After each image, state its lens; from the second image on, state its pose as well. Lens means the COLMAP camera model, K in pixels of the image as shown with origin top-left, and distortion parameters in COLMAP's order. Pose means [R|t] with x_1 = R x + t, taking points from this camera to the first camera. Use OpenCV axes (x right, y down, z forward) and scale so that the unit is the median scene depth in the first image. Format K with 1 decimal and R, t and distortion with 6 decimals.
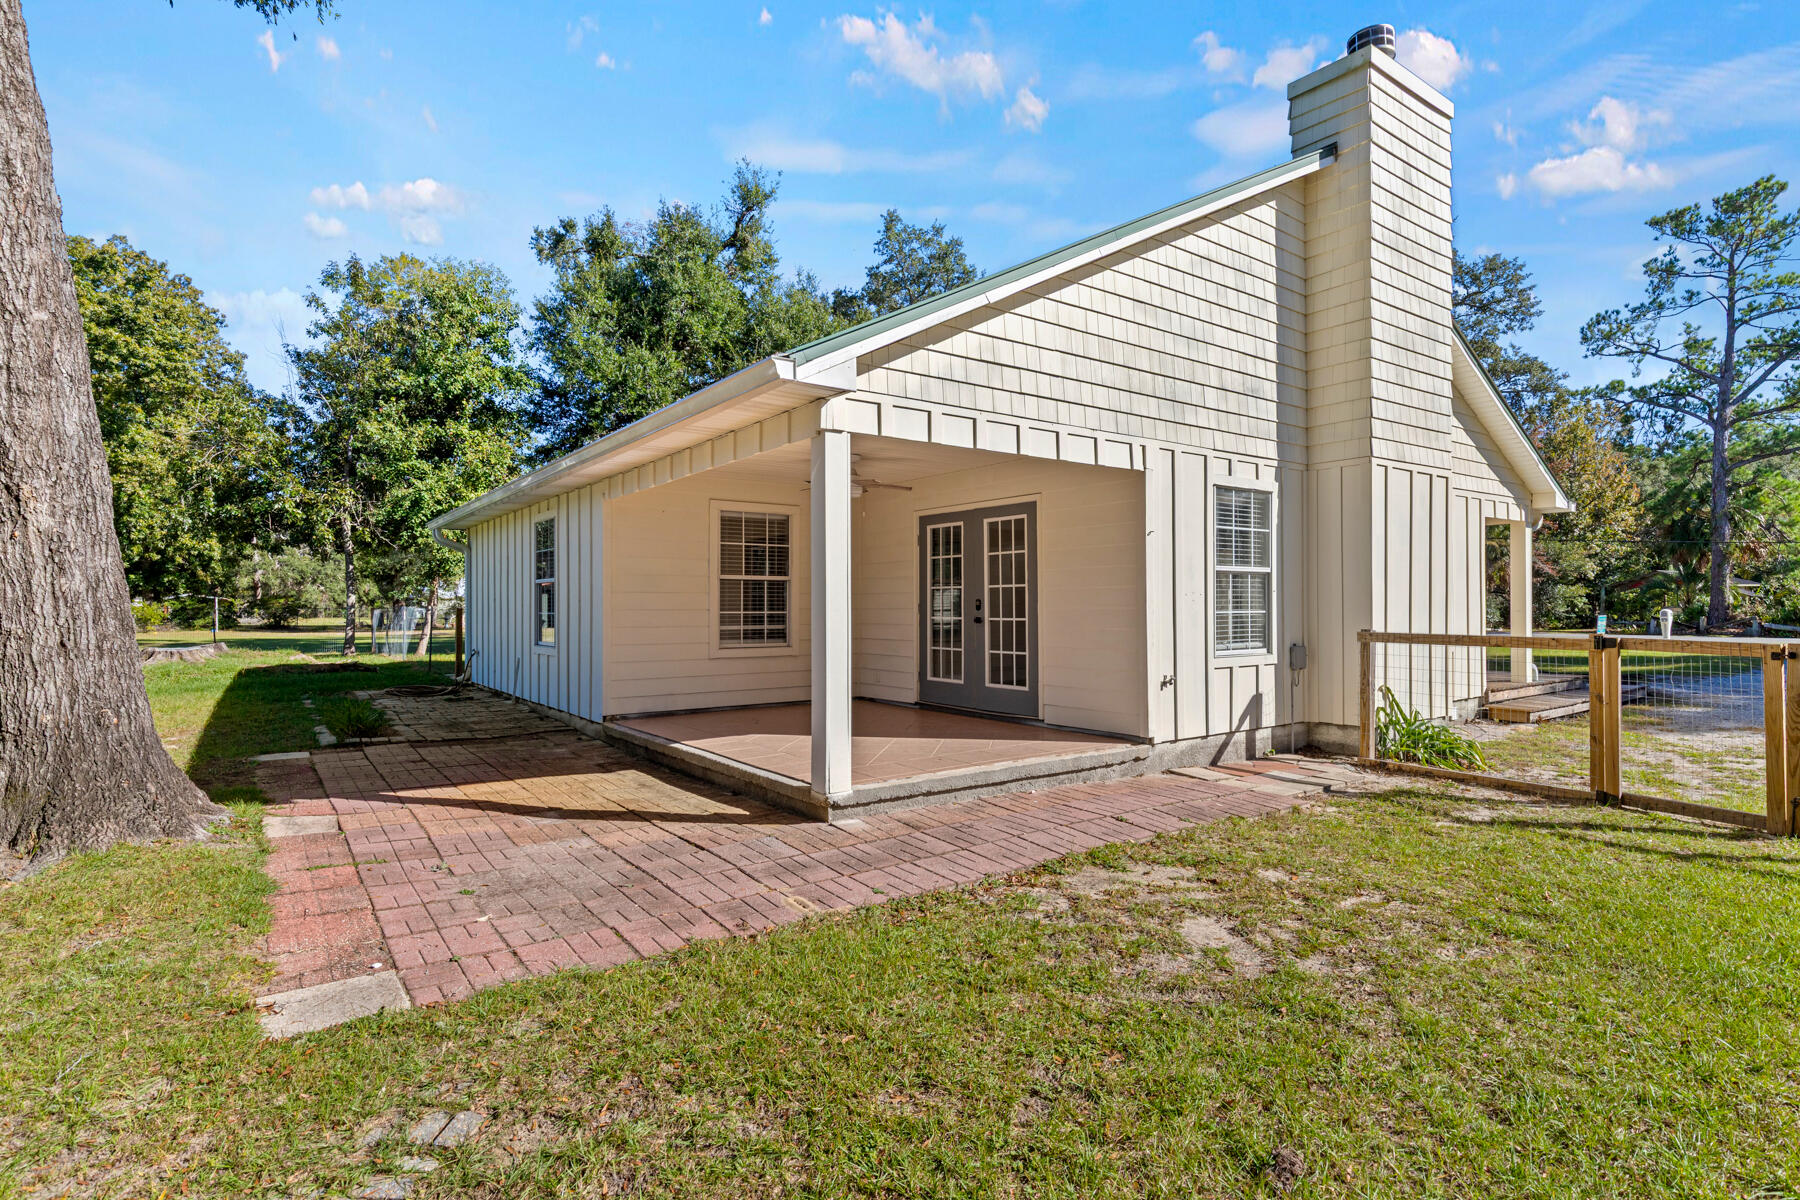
lens RADIAL K [[905.8, 0, 901.5], [0, 905.8, 586.6], [0, 0, 1]] dist [-0.001683, -0.000497]
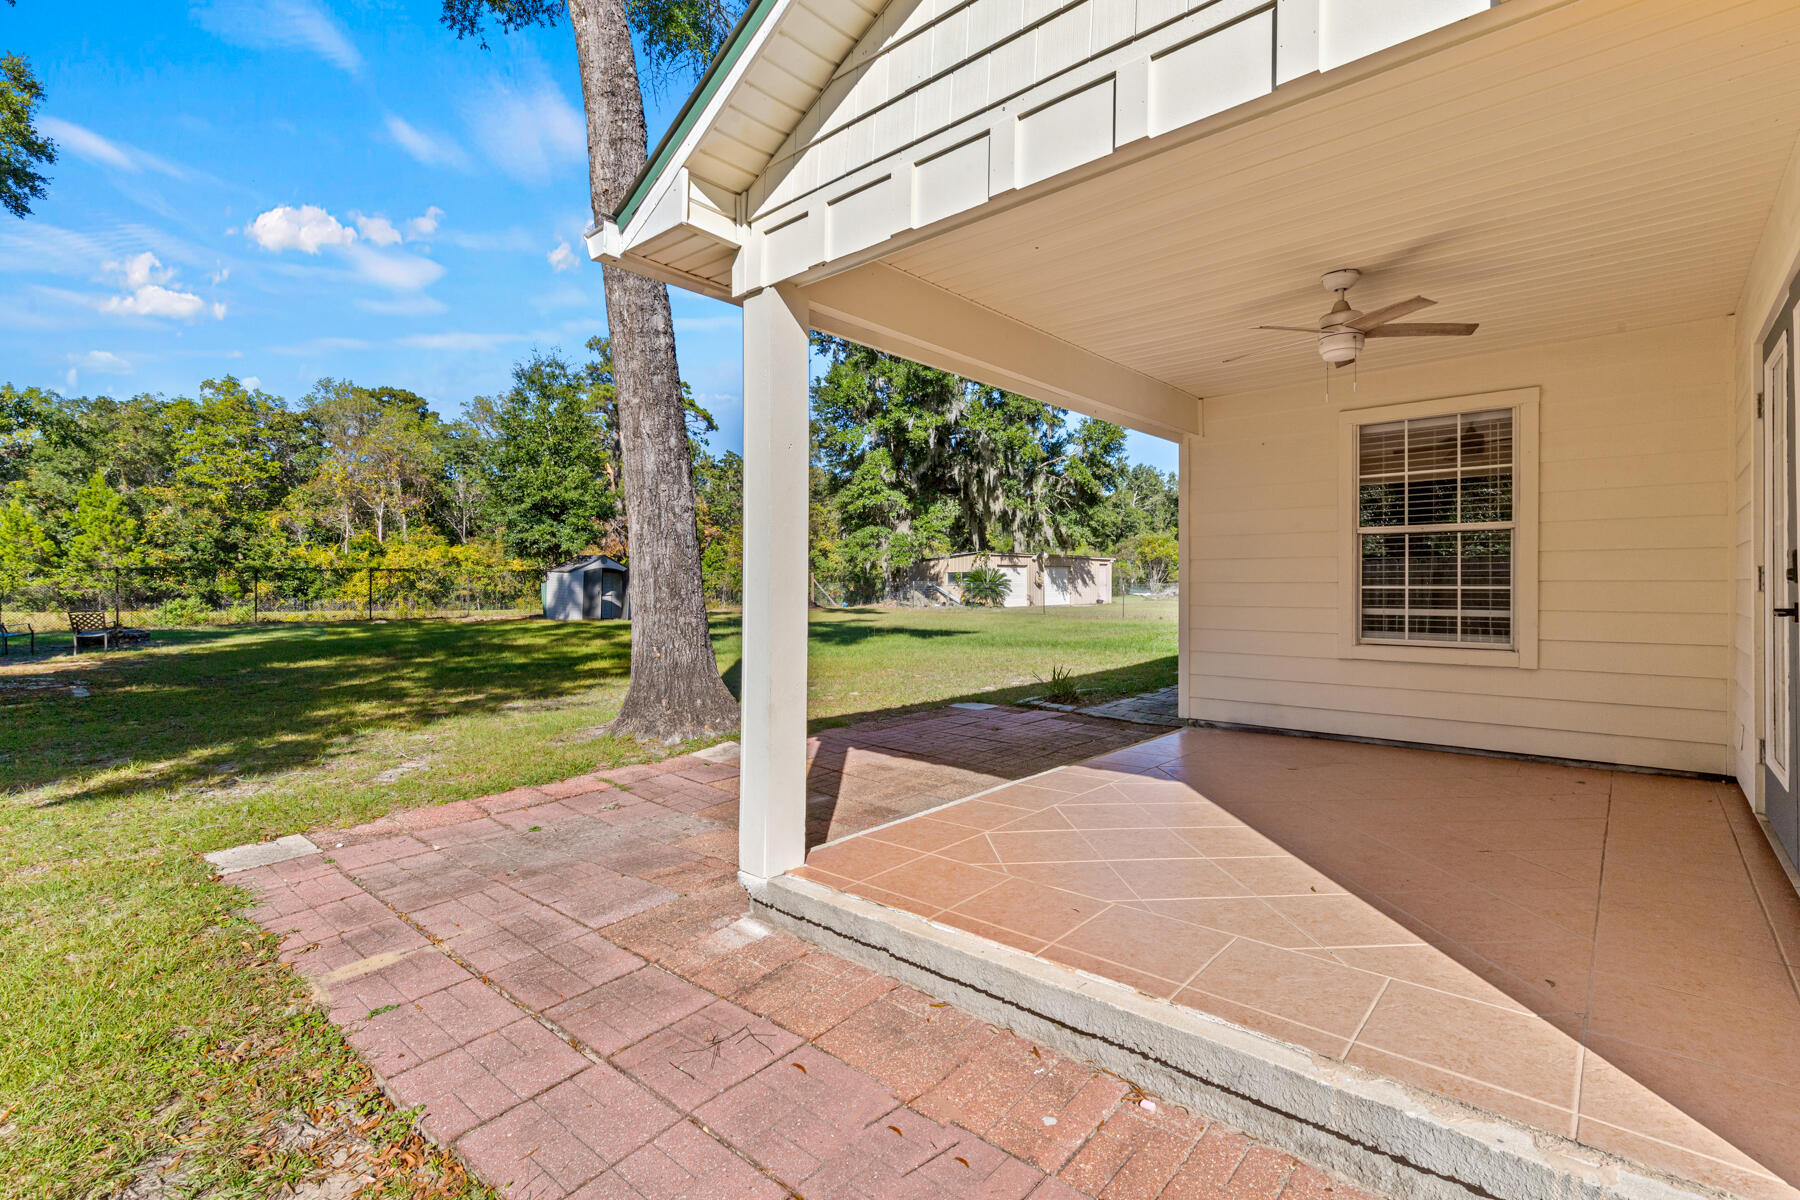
lens RADIAL K [[813.3, 0, 907.0], [0, 813.3, 595.3], [0, 0, 1]] dist [0.010943, -0.000558]
pose [[0.228534, 0.015506, -0.973412, 0.477297], [0.024351, 0.999469, 0.021638, 0.023957], [0.973231, -0.028649, 0.228035, 0.936735]]
